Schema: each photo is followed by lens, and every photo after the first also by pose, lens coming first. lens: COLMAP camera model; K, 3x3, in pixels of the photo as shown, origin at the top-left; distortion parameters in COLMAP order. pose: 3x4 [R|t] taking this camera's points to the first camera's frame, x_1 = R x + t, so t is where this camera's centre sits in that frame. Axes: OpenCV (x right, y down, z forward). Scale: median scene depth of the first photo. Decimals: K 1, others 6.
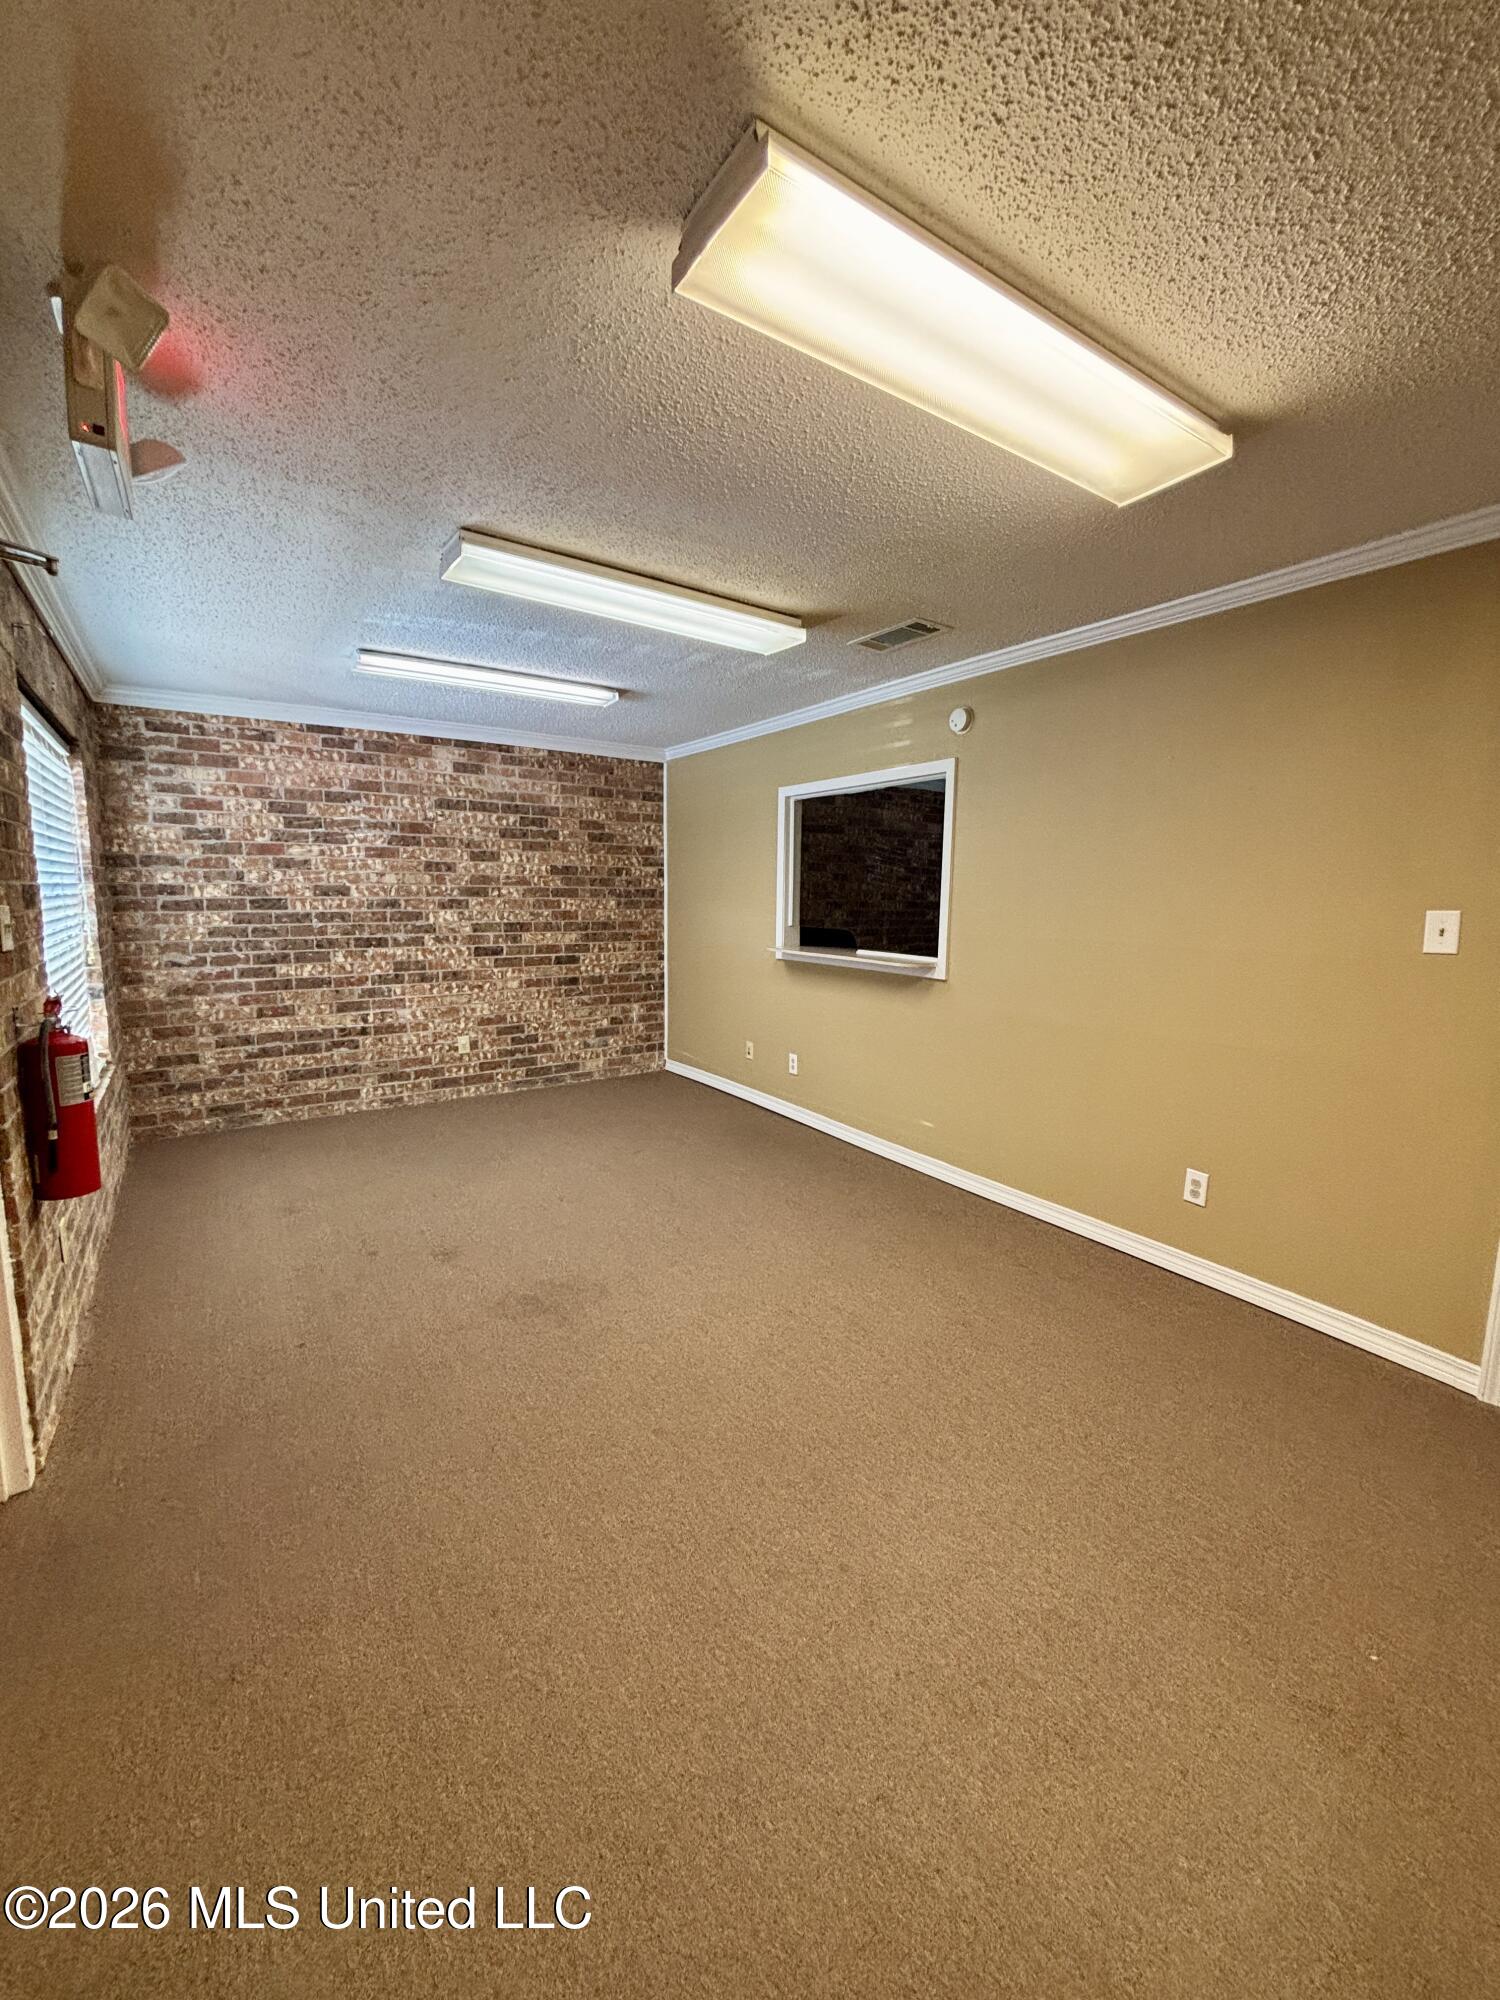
lens RADIAL K [[802.8, 0, 757.2], [0, 802.8, 1001.8], [0, 0, 1]] dist [-0.000441, 0.000201]
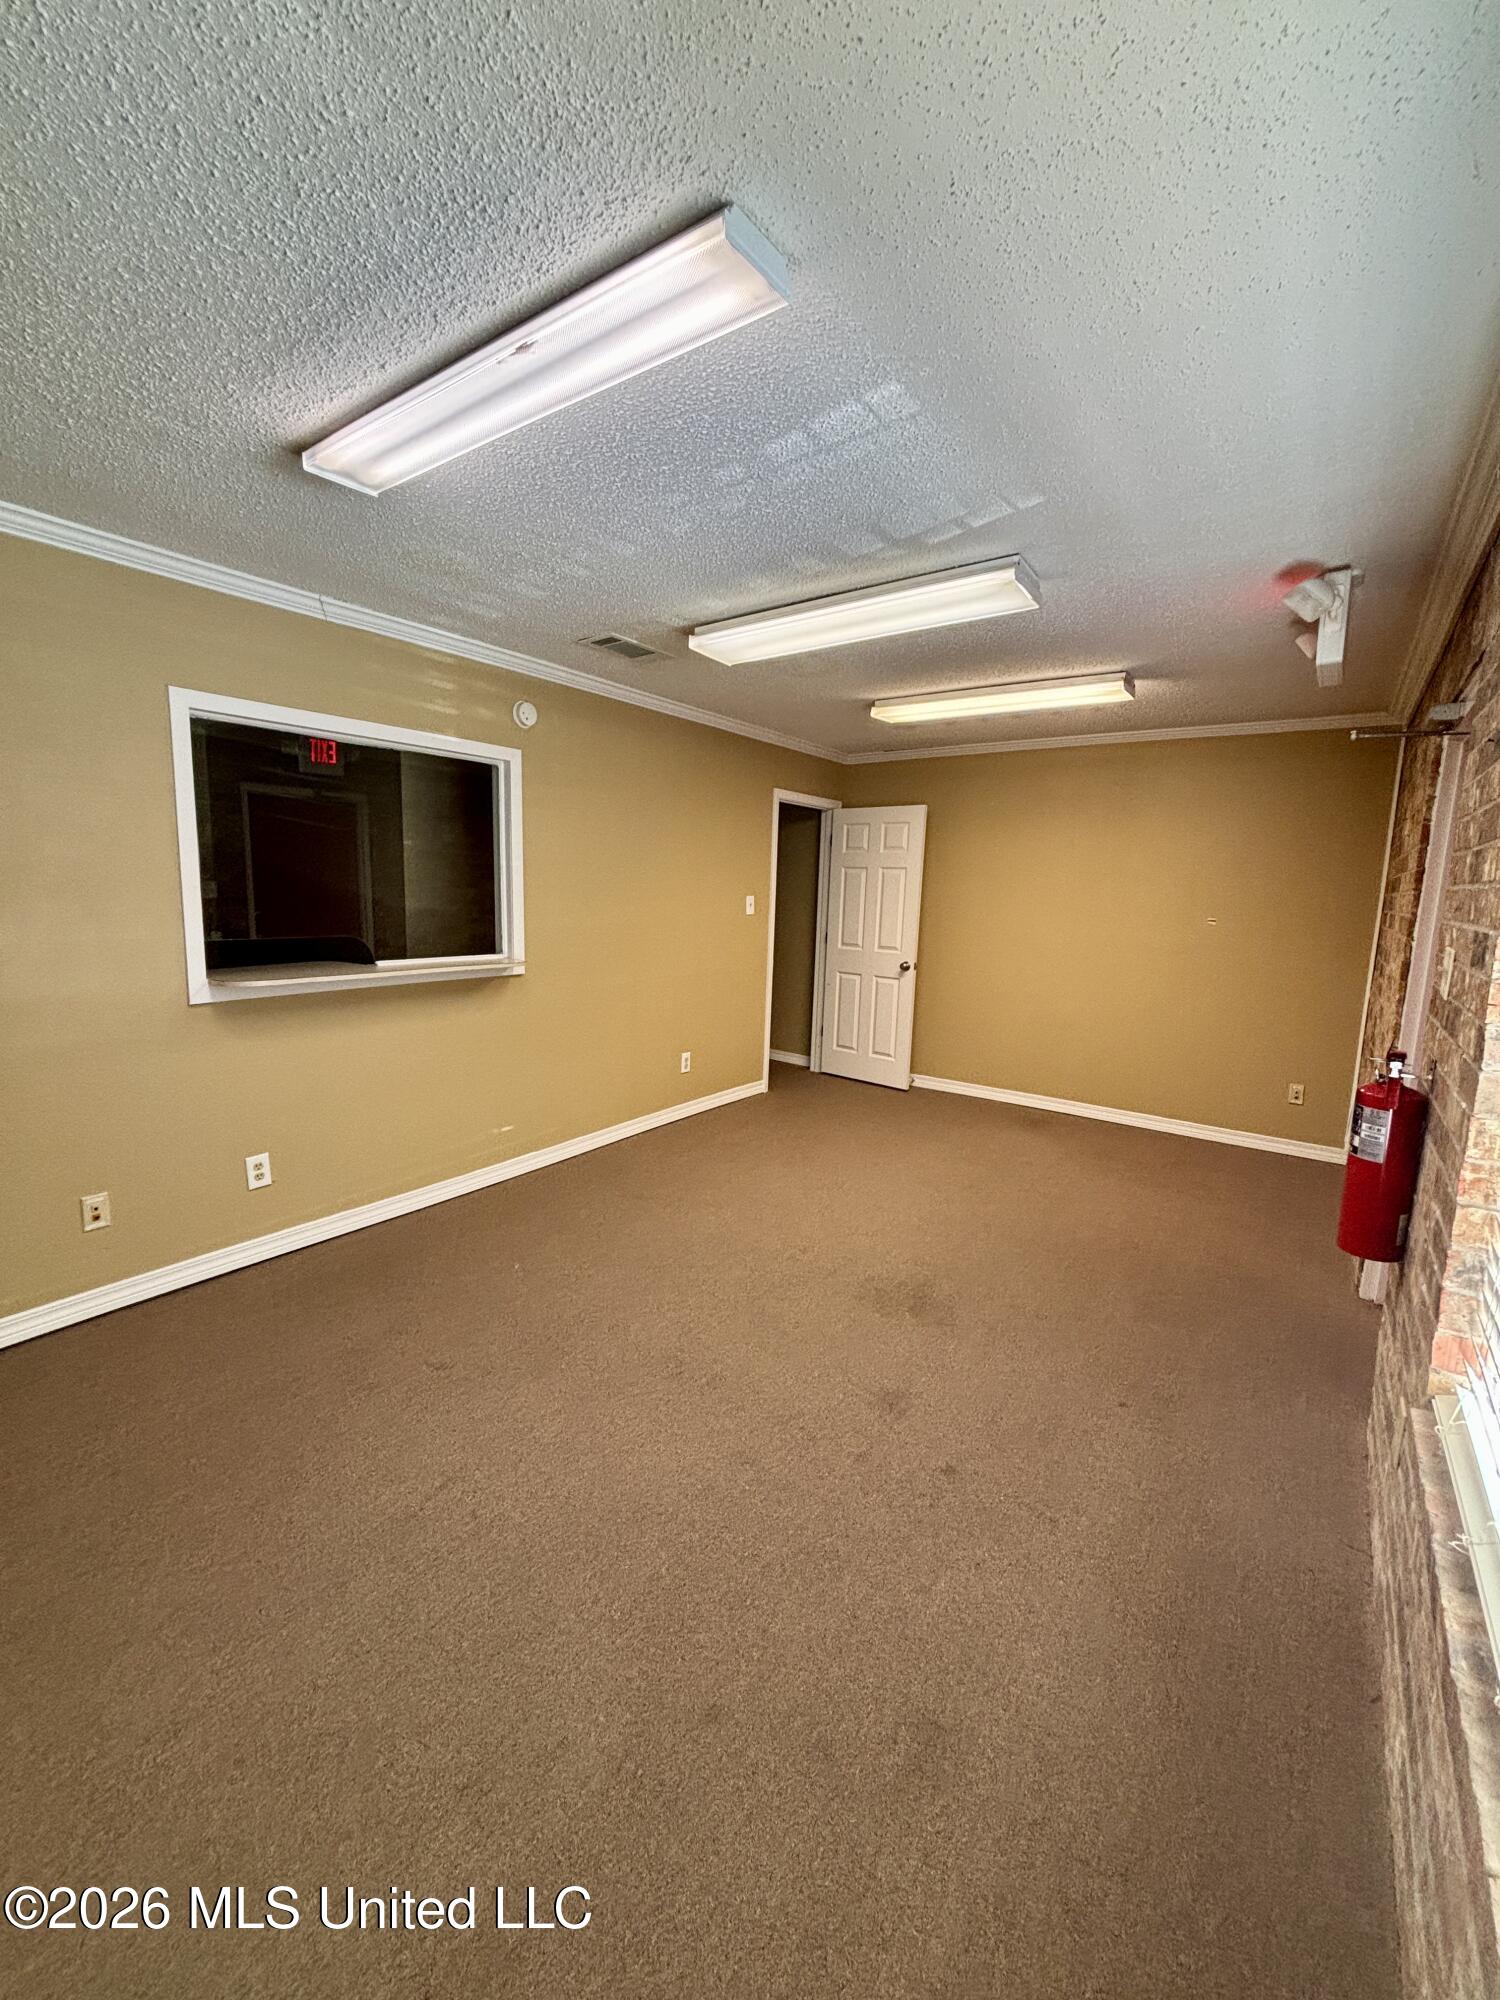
lens RADIAL K [[802.8, 0, 757.2], [0, 802.8, 1001.8], [0, 0, 1]] dist [-0.000441, 0.000201]
pose [[-0.349178, -0.164914, 0.922431, -0.747608], [0.090421, 0.973868, 0.208338, -0.165453], [-0.932684, 0.156154, -0.325142, 1.003509]]
